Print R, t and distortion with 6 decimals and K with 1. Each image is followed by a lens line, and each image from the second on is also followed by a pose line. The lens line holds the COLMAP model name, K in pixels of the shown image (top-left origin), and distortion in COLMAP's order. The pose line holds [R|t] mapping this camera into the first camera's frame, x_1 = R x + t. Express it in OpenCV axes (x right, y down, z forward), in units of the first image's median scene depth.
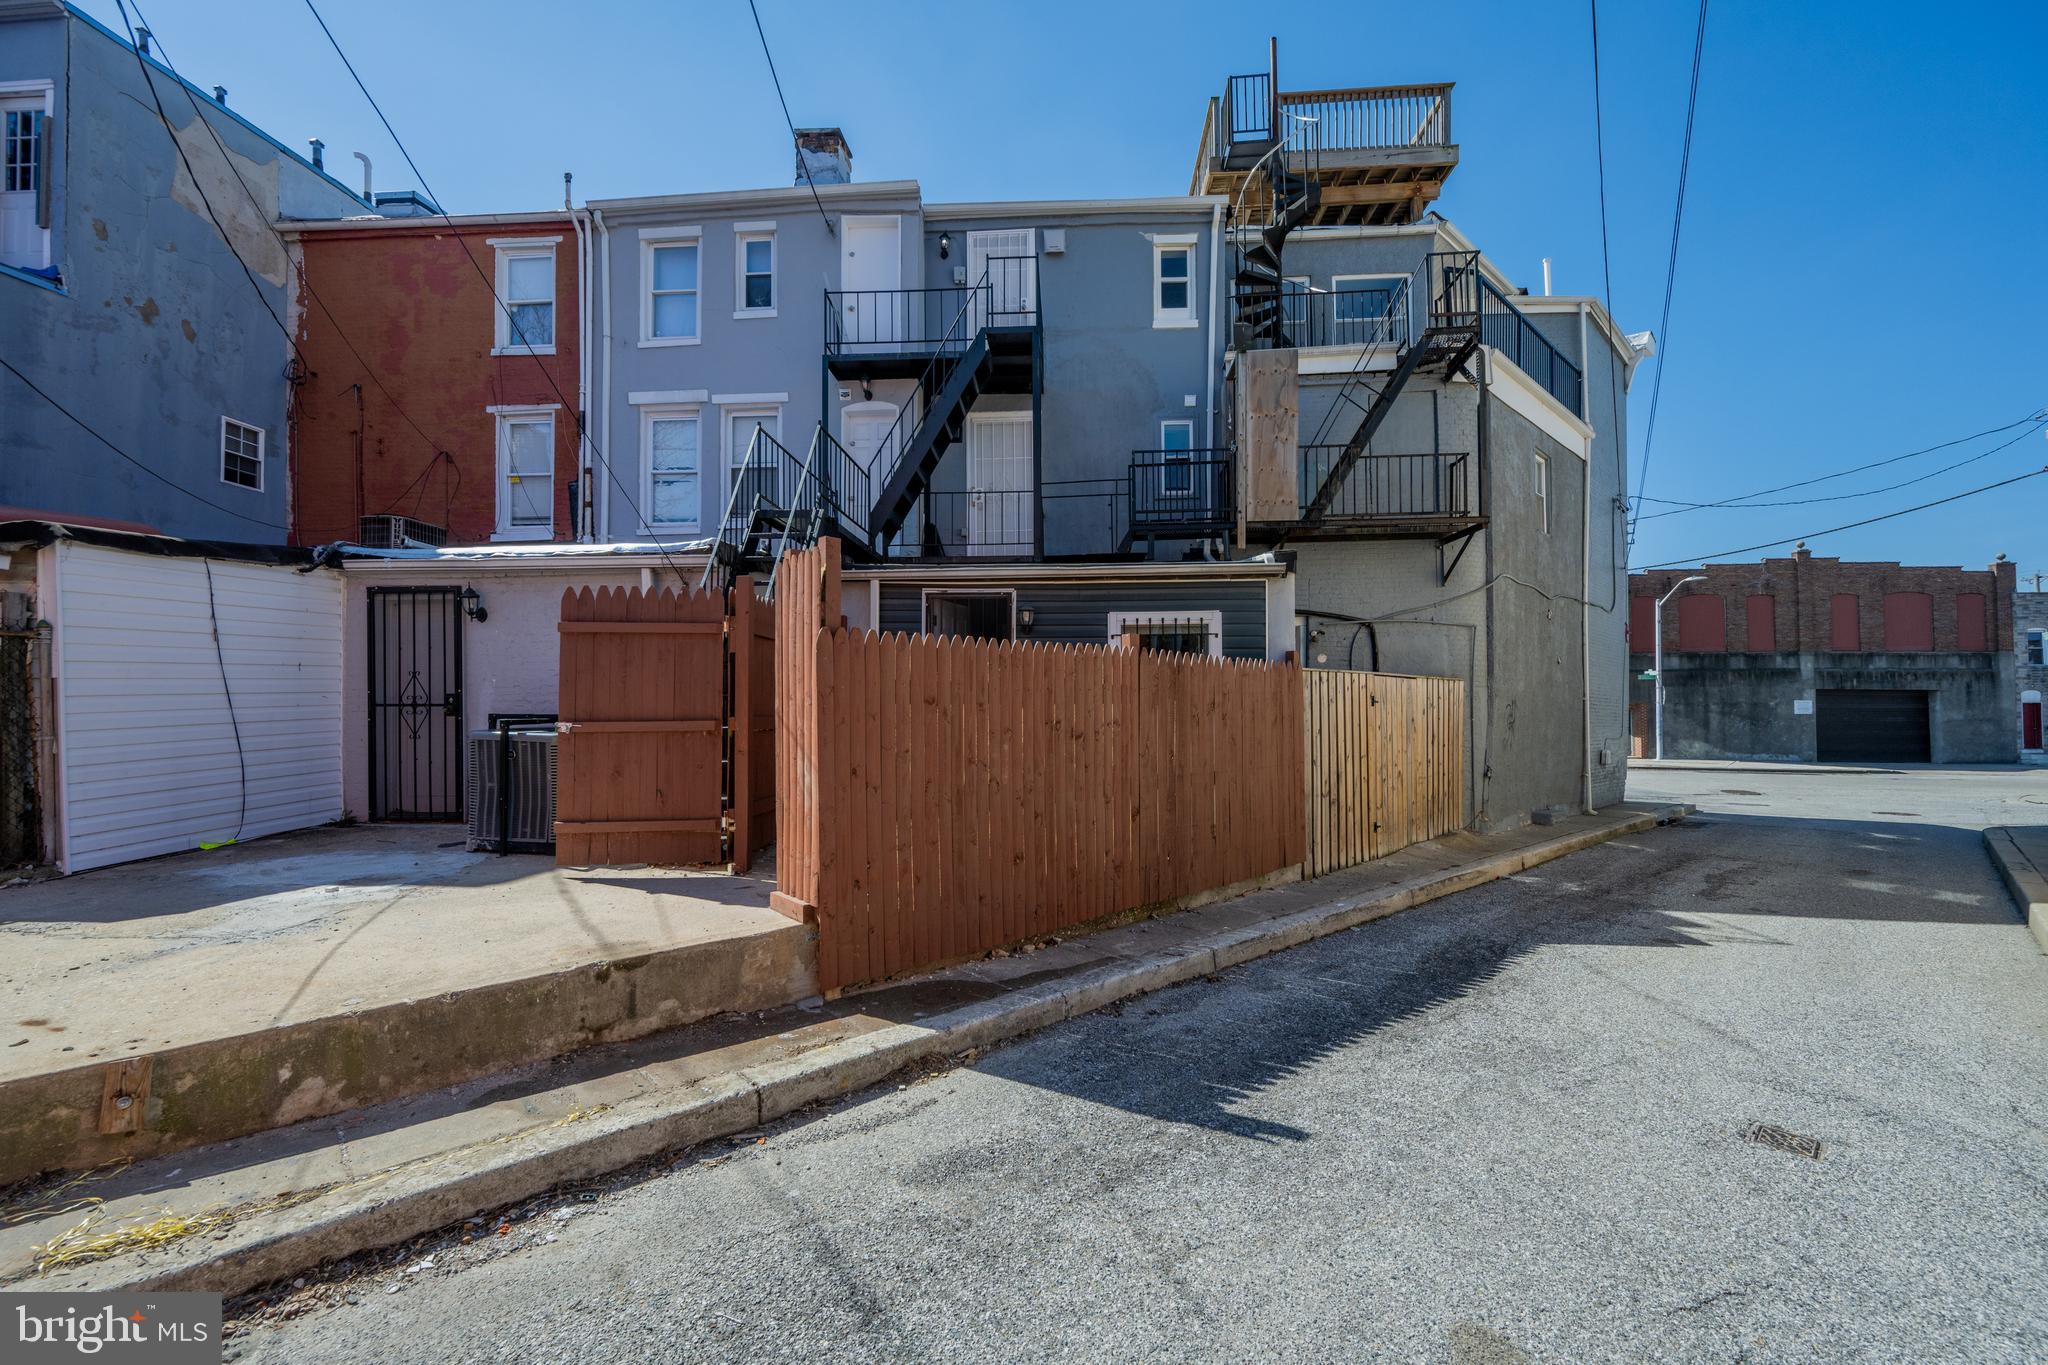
lens RADIAL K [[822.3, 0, 1027.8], [0, 822.3, 678.3], [0, 0, 1]] dist [0.000645, 0.000652]
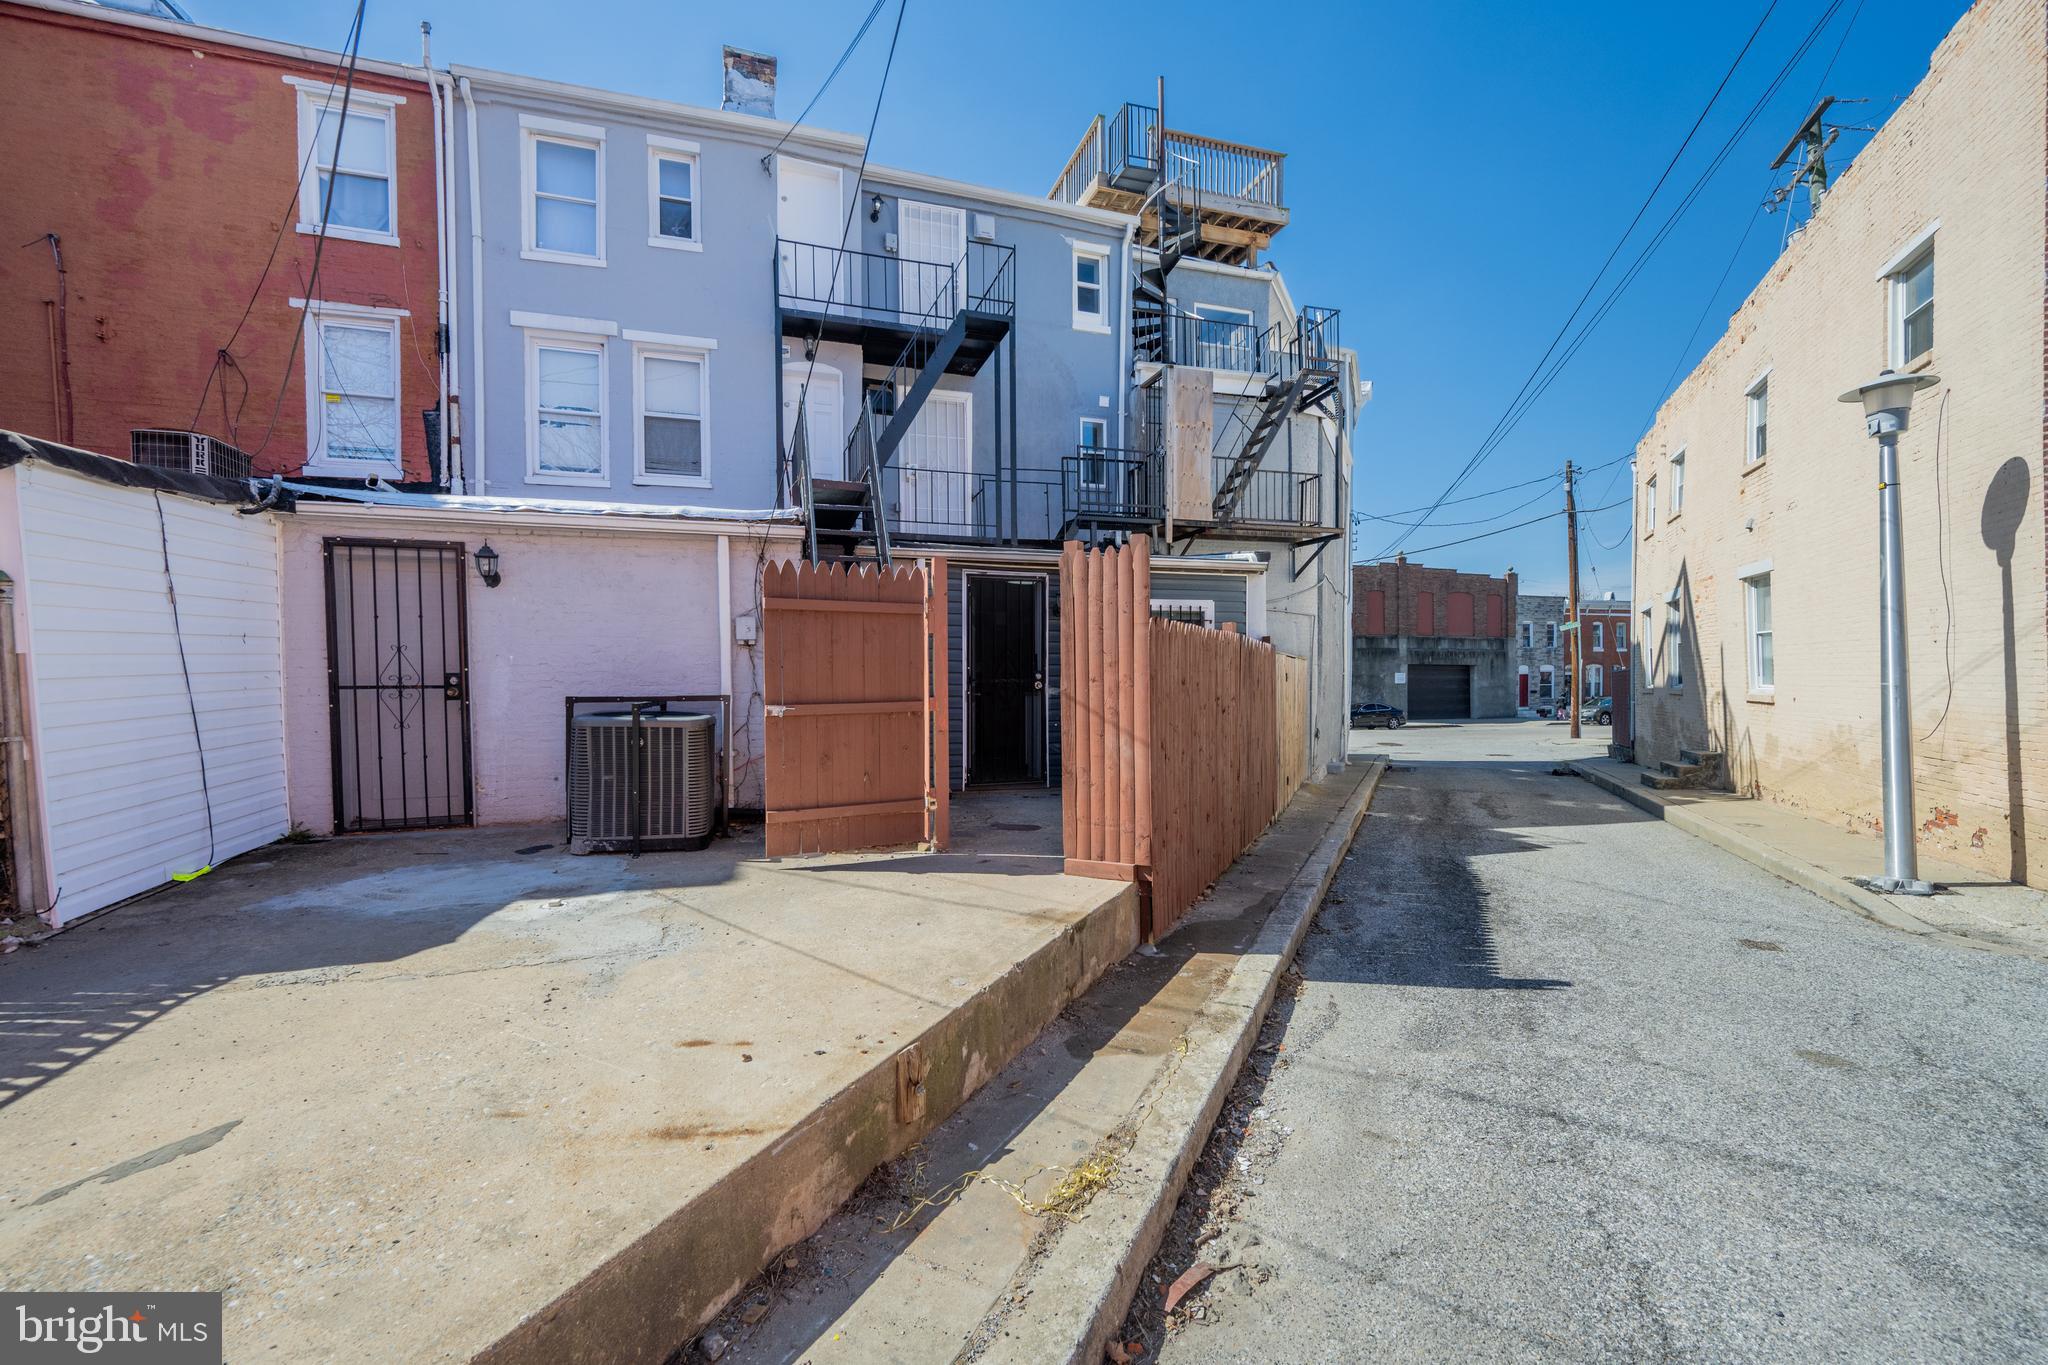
lens RADIAL K [[822.3, 0, 1045.6], [0, 822.3, 680.1], [0, 0, 1]] dist [0.000645, 0.000652]
pose [[0.926896, -0.004483, 0.375291, -0.309830], [-0.008918, 0.999383, 0.033963, -0.005089], [-0.375212, -0.034827, 0.926285, 0.006806]]
